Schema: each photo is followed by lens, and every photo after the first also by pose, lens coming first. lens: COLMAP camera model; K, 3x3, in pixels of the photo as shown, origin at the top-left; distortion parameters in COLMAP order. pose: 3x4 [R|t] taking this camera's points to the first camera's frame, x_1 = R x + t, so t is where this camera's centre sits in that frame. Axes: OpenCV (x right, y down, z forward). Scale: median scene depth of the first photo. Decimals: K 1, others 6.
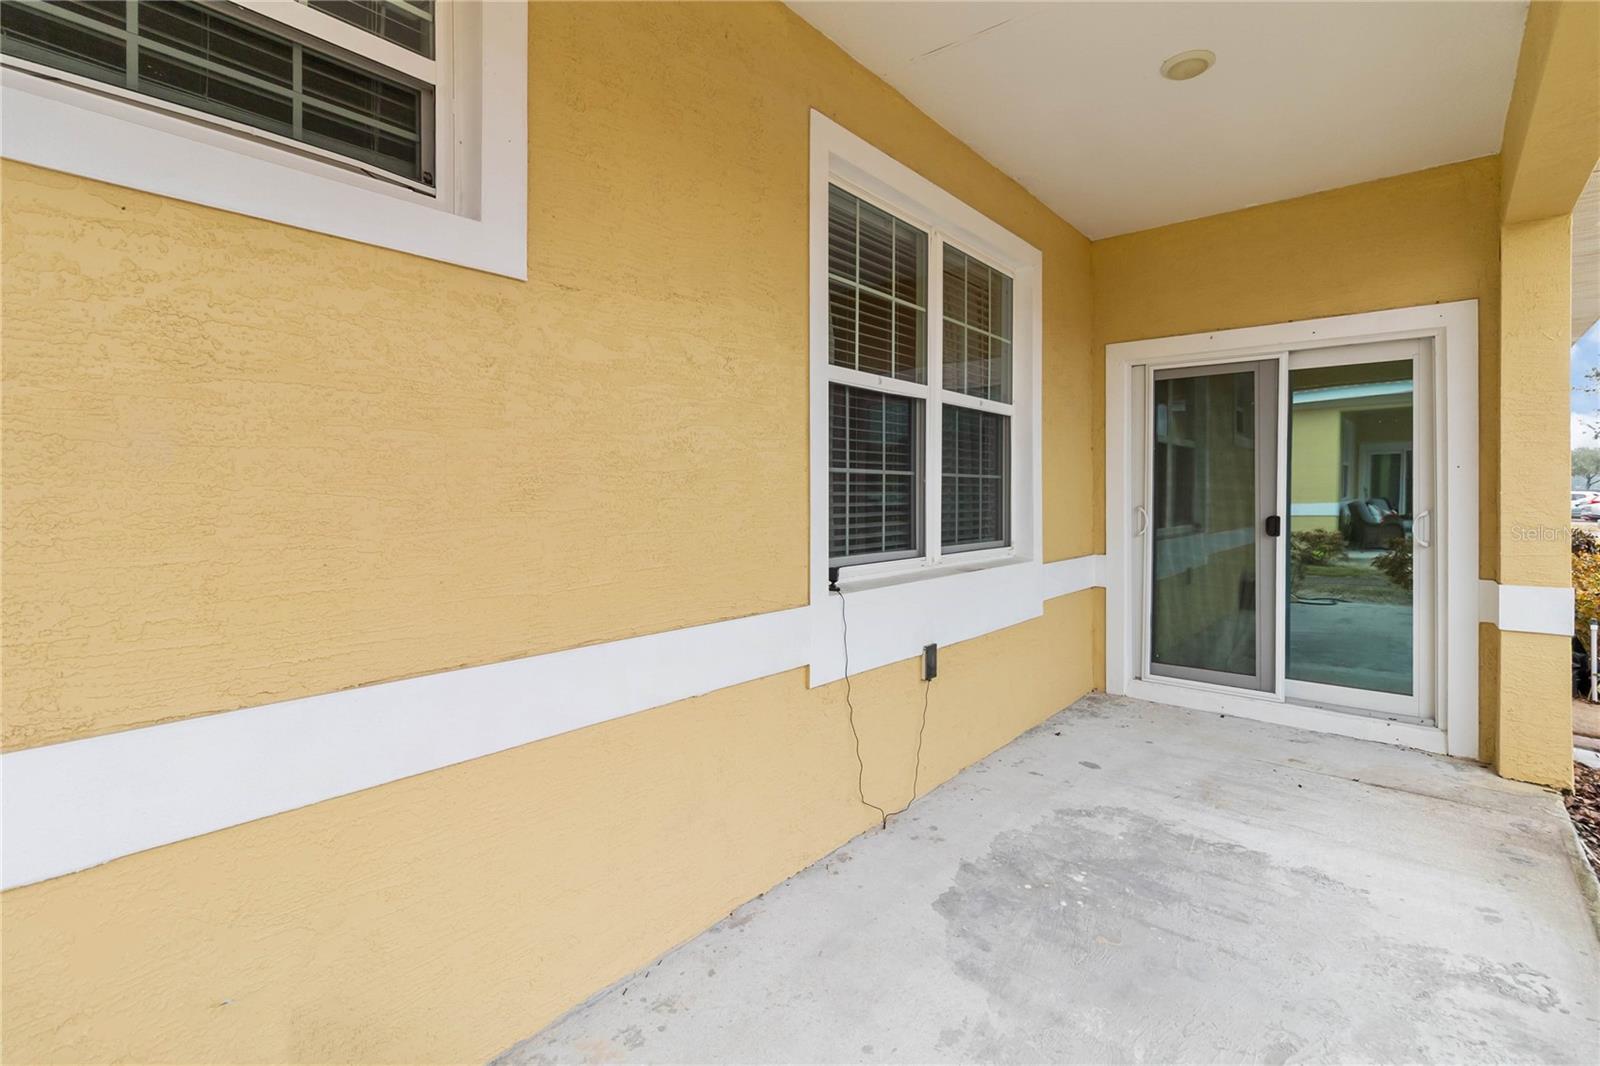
lens RADIAL K [[751.6, 0, 804.0], [0, 751.6, 485.2], [0, 0, 1]] dist [-0.001427, -0.000672]
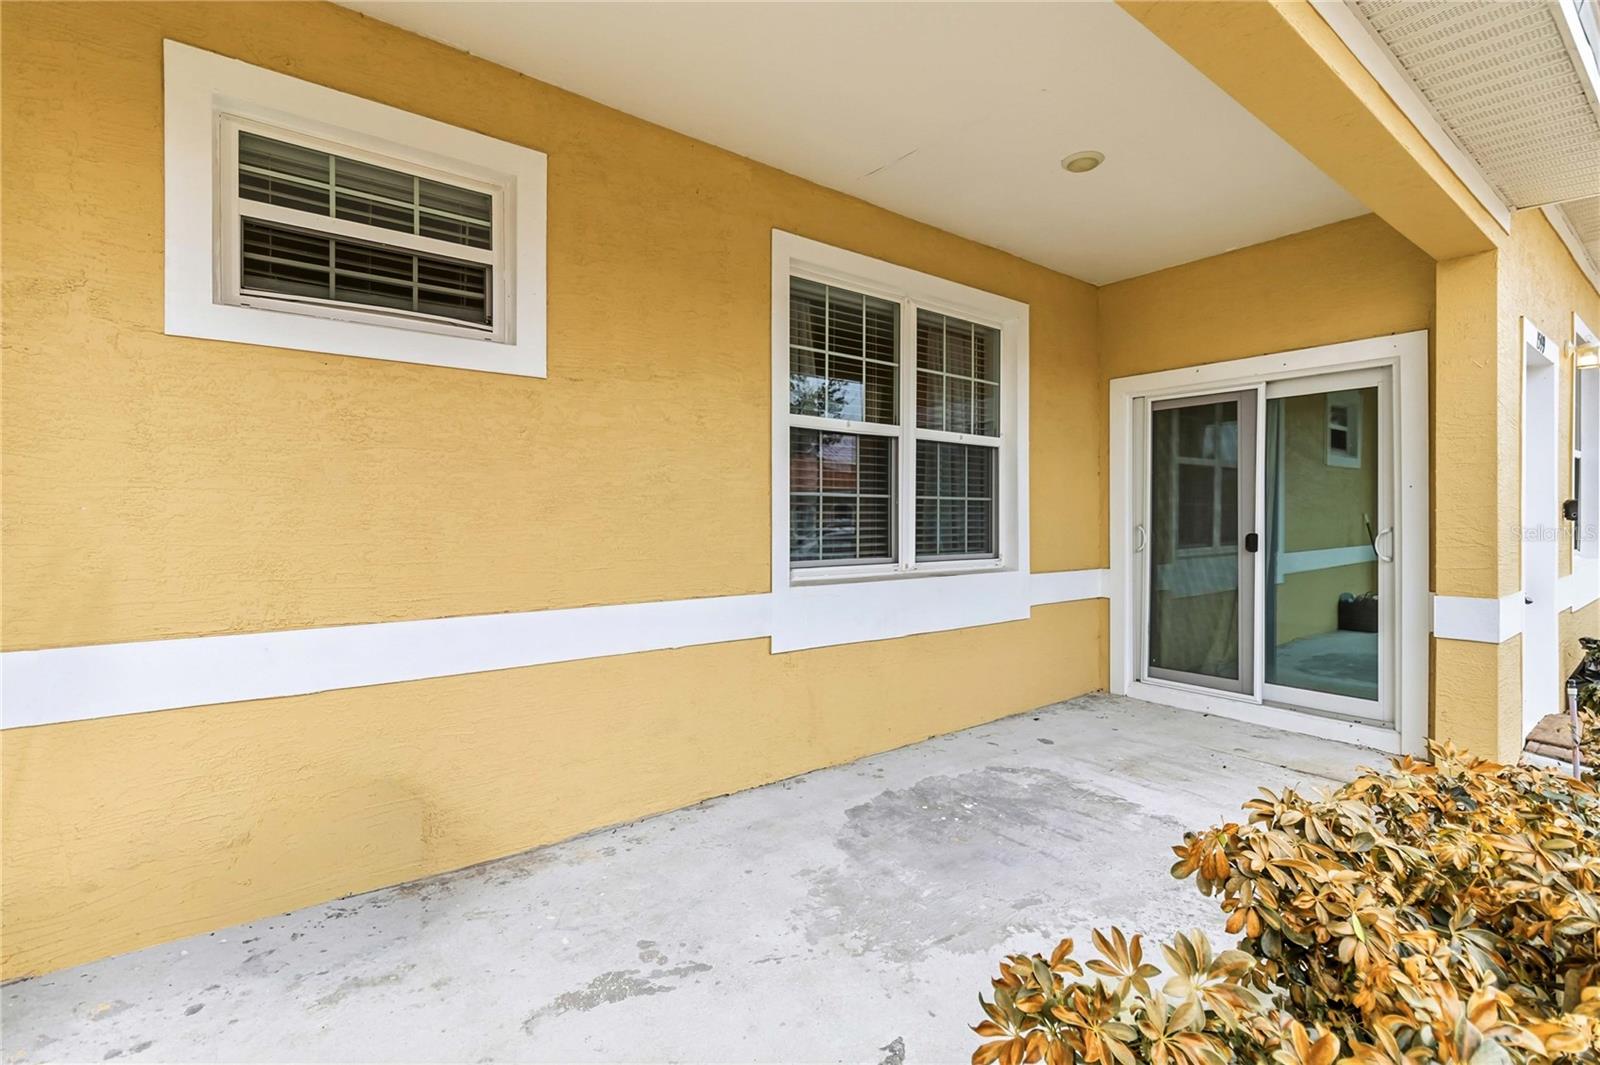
lens RADIAL K [[739.2, 0, 801.6], [0, 739.2, 513.4], [0, 0, 1]] dist [-0.002563, -0.000039]
pose [[0.976941, -0.001930, -0.213499, 0.272064], [0.002661, 0.999992, 0.003135, 0.008654], [0.213491, -0.003631, 0.976938, -0.236085]]
